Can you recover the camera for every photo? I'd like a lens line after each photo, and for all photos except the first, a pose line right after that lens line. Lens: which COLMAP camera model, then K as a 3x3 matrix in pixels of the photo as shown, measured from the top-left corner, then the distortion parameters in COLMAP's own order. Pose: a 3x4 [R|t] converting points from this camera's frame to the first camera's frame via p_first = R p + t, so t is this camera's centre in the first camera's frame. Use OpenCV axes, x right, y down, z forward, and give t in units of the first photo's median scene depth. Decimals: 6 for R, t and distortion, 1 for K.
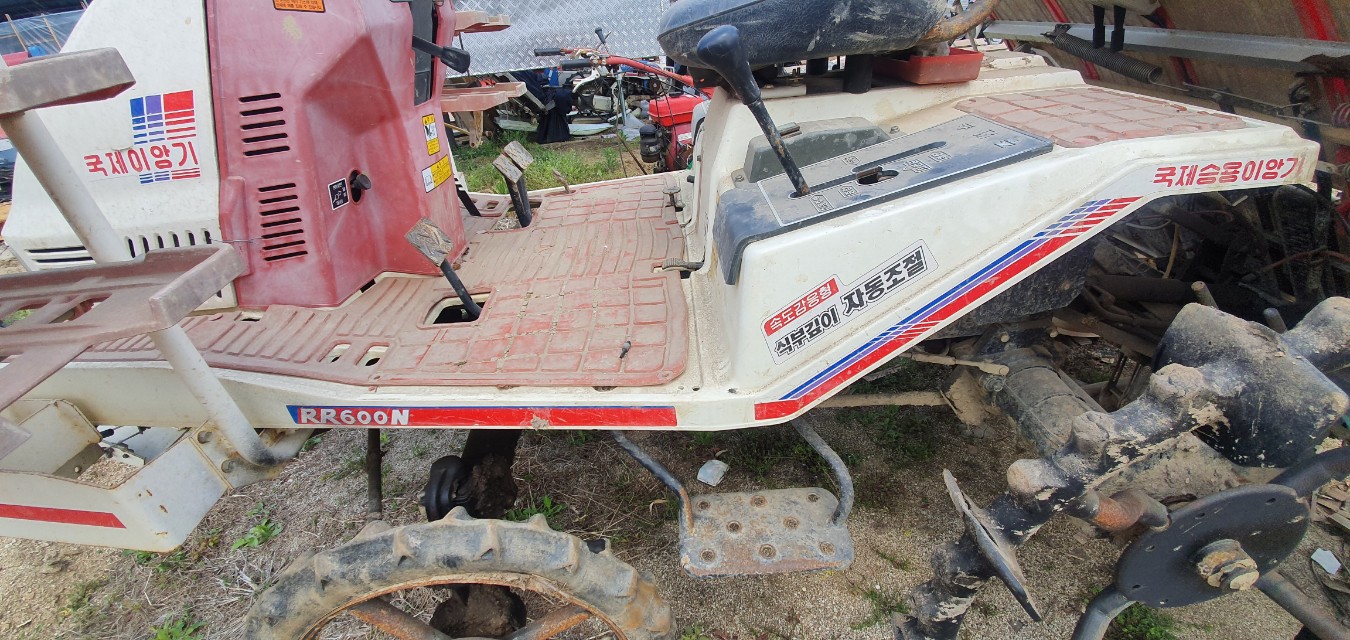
lens RADIAL K [[554.2, 0, 648.4], [0, 554.2, 320.7], [0, 0, 1]] dist [0.008907, -0.017620]
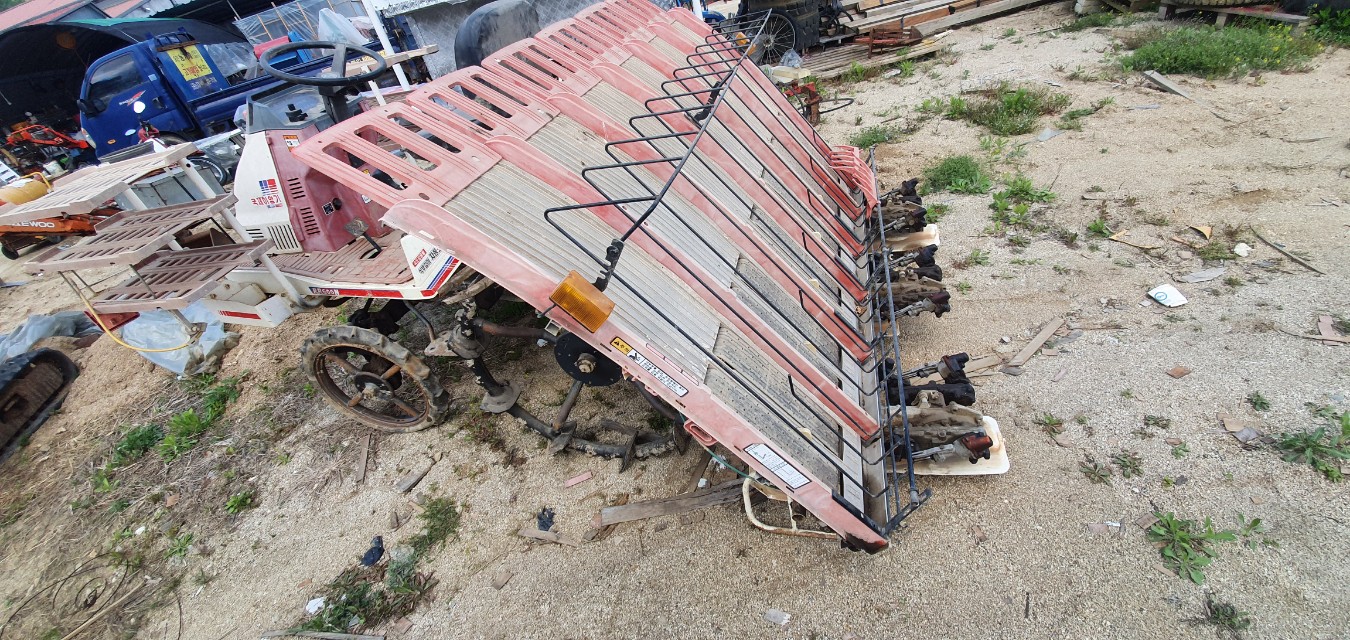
lens RADIAL K [[554.2, 0, 648.4], [0, 554.2, 320.7], [0, 0, 1]] dist [0.008907, -0.017620]
pose [[0.947586, 0.056460, -0.314472, 1.924658], [-0.013929, 0.990627, 0.135886, -0.090426], [0.319196, -0.124383, 0.939491, -1.169470]]
